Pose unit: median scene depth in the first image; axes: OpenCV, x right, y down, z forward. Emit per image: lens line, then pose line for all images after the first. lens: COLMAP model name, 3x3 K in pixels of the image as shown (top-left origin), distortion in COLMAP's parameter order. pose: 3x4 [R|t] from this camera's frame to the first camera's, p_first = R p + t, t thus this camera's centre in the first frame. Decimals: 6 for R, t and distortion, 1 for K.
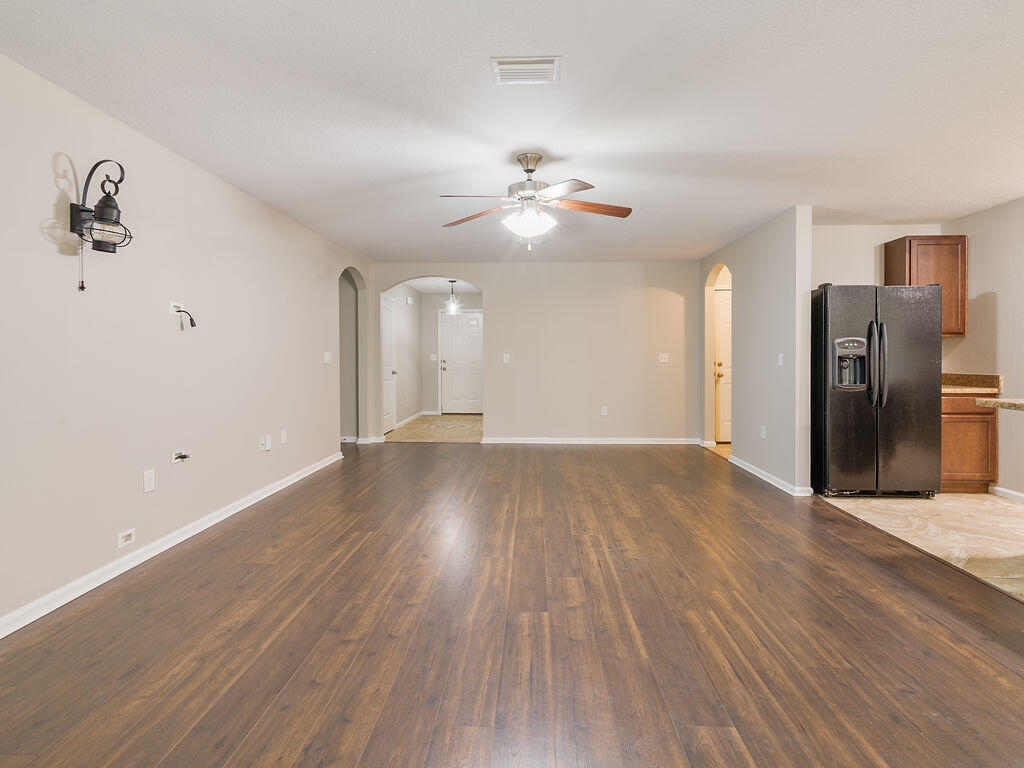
lens RADIAL K [[525.4, 0, 510.9], [0, 525.4, 357.3], [0, 0, 1]] dist [0.005457, -0.009875]
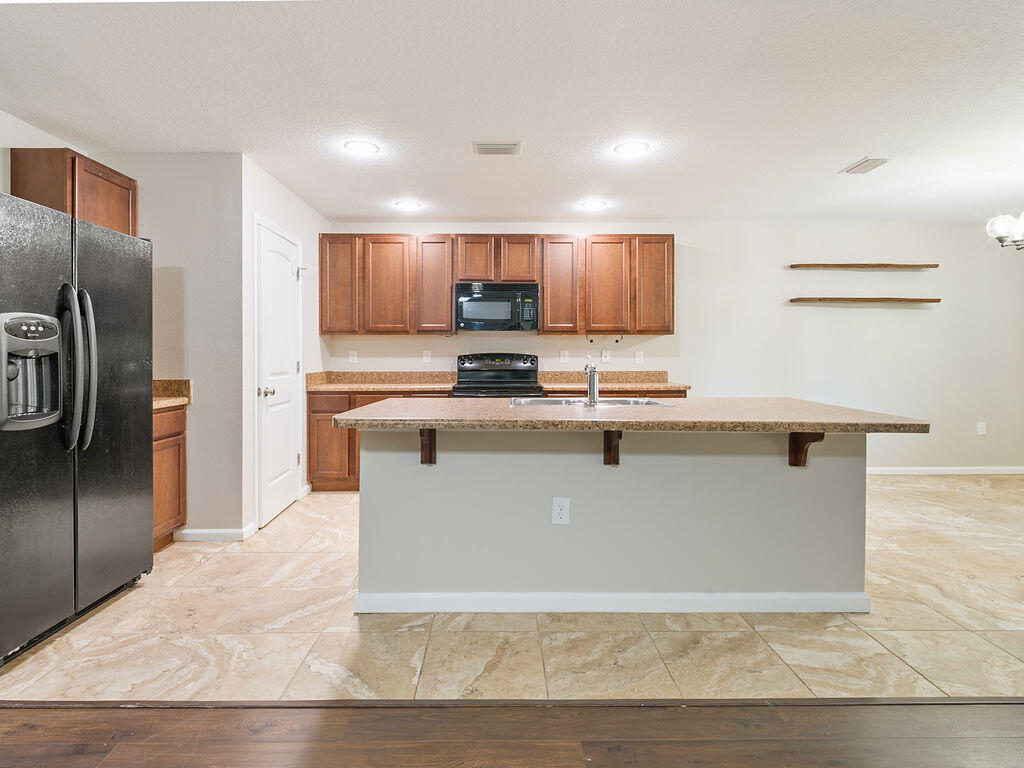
lens RADIAL K [[525.4, 0, 510.9], [0, 525.4, 357.3], [0, 0, 1]] dist [0.005457, -0.009875]
pose [[-0.054135, -0.002145, 0.998531, 0.157491], [0.001964, 0.999996, 0.002254, 0.001445], [-0.998532, 0.002083, -0.054131, 0.582911]]
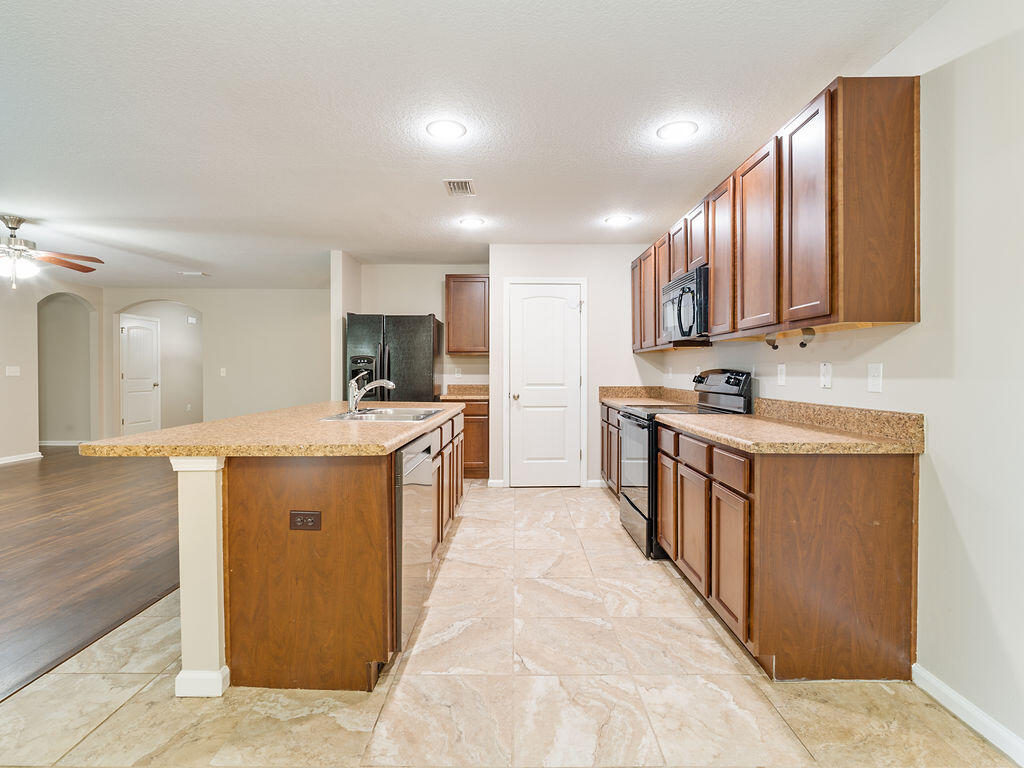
lens RADIAL K [[513.4, 0, 512.0], [0, 513.4, 384.0], [0, 0, 1]] dist [0.001746, 0.000205]
pose [[0.999499, -0.000290, 0.031647, 0.955358], [-0.000538, 0.999658, 0.026145, -0.001964], [-0.031644, -0.026149, 0.999157, -0.255869]]
